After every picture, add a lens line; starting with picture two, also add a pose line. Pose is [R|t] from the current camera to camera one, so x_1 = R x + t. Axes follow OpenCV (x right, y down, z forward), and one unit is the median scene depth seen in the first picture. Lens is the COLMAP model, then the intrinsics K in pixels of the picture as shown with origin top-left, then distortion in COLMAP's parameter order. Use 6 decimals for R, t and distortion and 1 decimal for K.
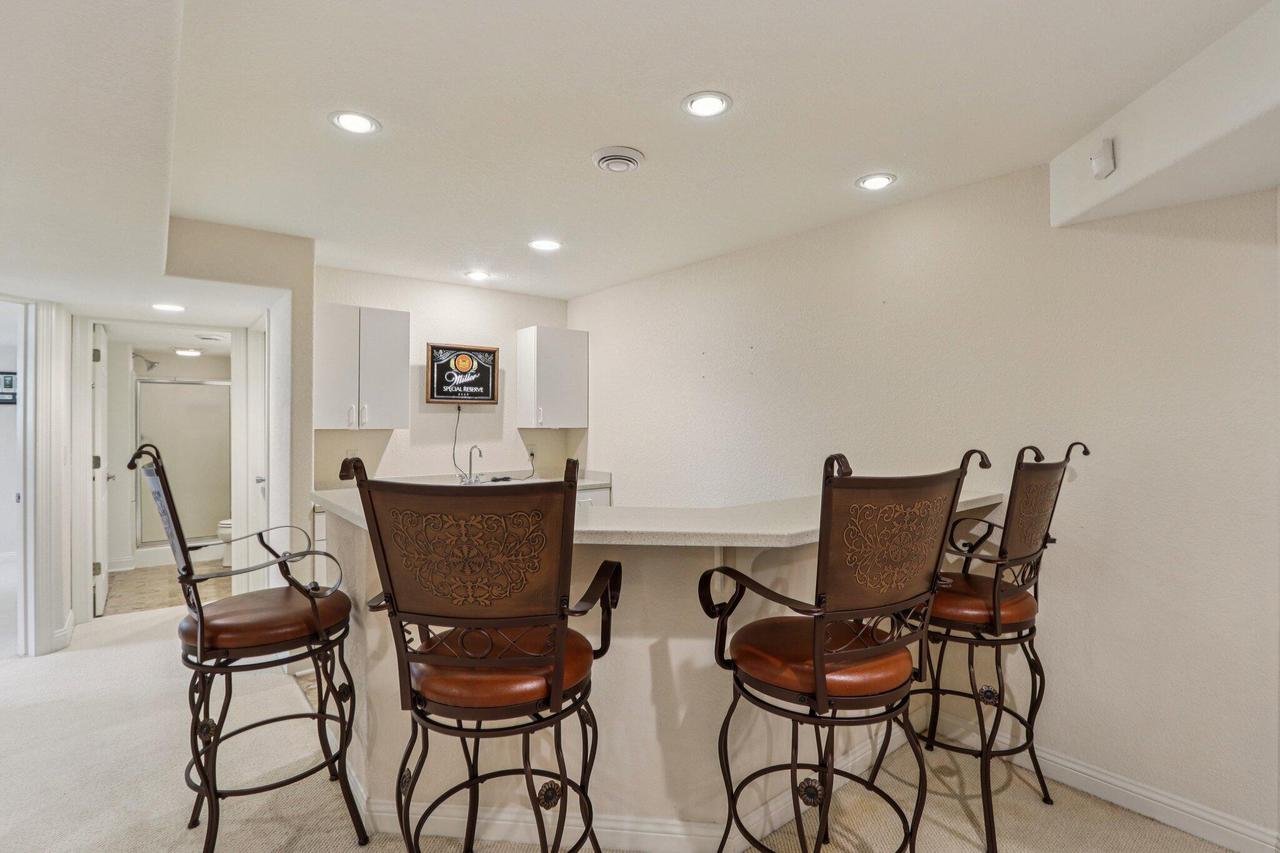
lens RADIAL K [[595.4, 0, 645.4], [0, 595.4, 424.7], [0, 0, 1]] dist [-0.009512, 0.000133]
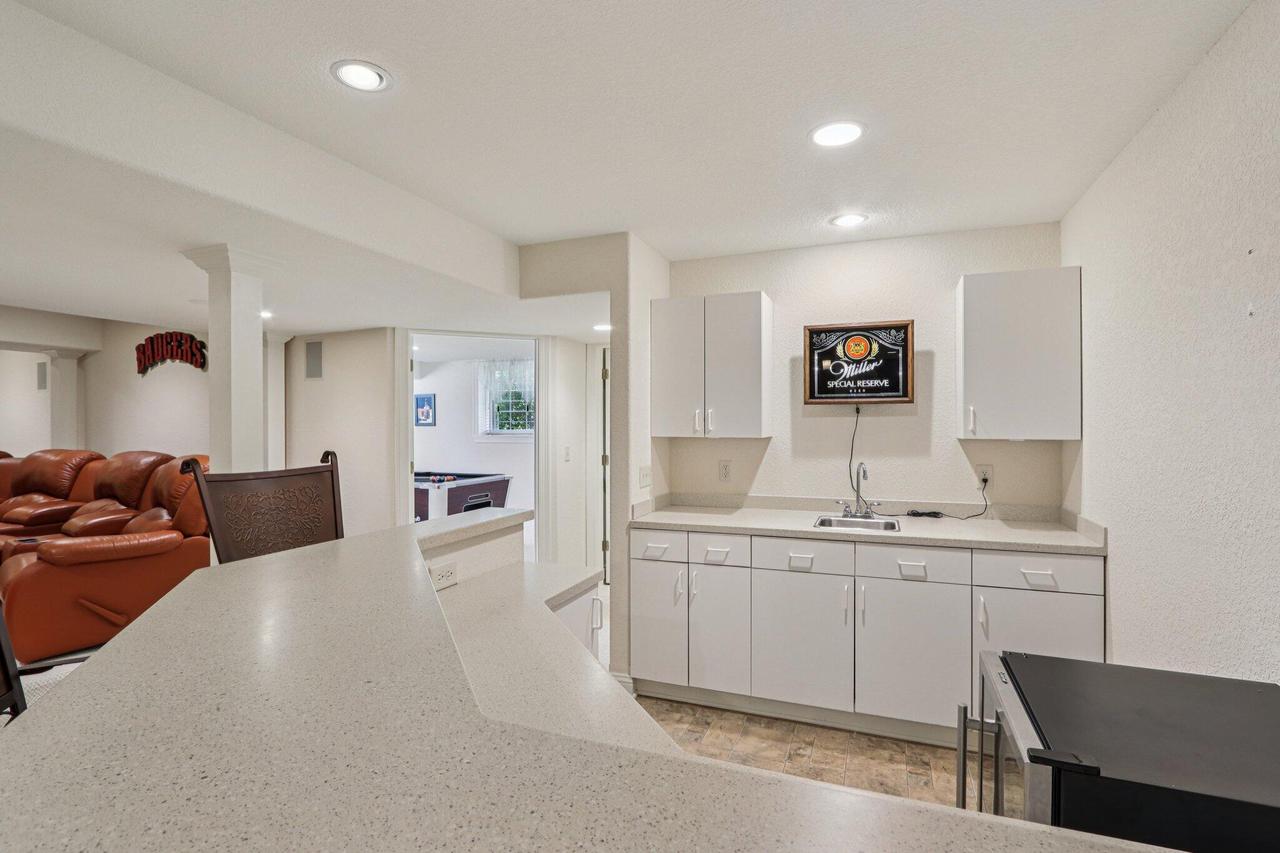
lens RADIAL K [[595.4, 0, 645.4], [0, 595.4, 424.7], [0, 0, 1]] dist [-0.009512, 0.000133]
pose [[0.514069, -0.002449, -0.857745, 0.184707], [-0.001950, 0.999990, -0.004023, -0.006354], [0.857746, 0.003740, 0.514059, 0.409102]]
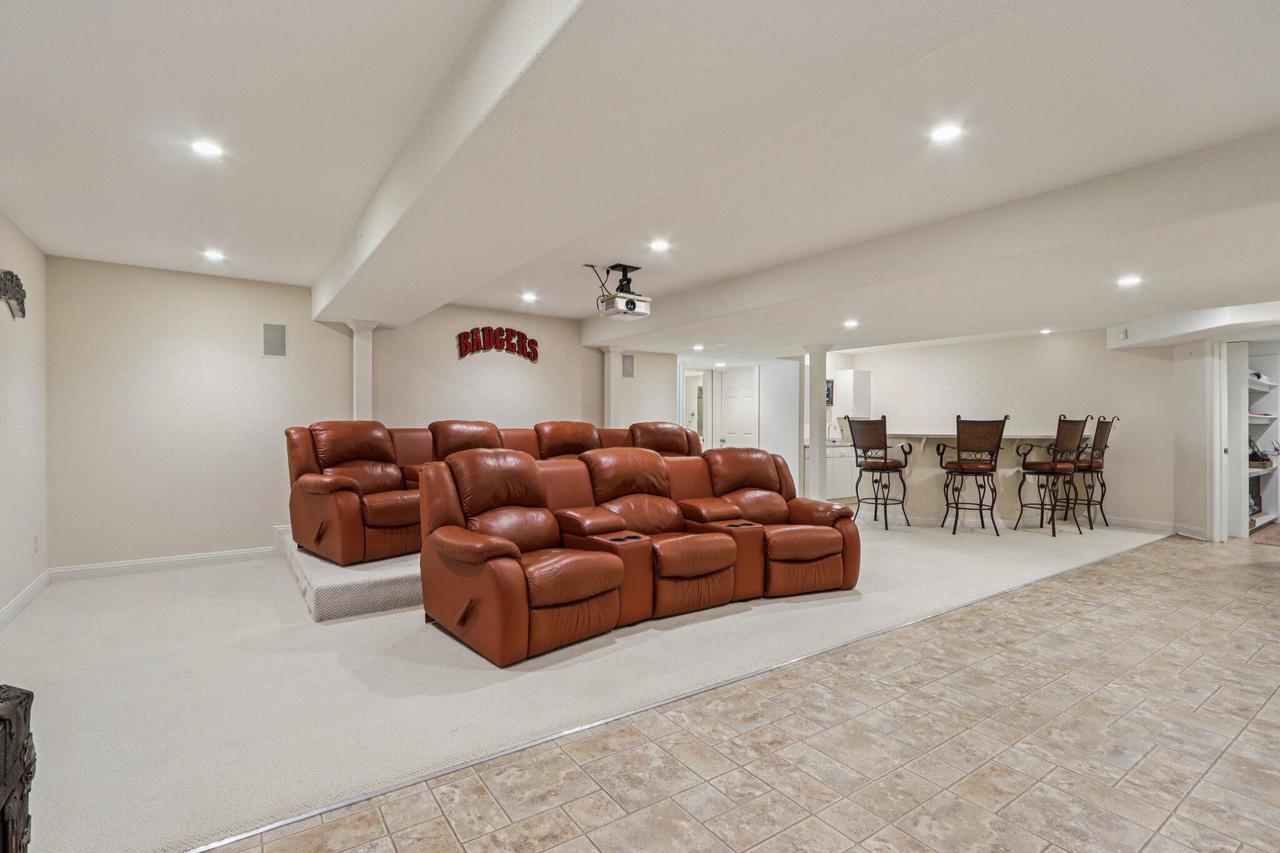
lens RADIAL K [[598.8, 0, 622.8], [0, 598.8, 424.6], [0, 0, 1]] dist [-0.003111, -0.000509]
pose [[0.997953, 0.003856, -0.063841, -0.911915], [-0.004437, 0.999950, -0.008972, 0.059363], [0.063804, 0.009237, 0.997920, -1.264791]]
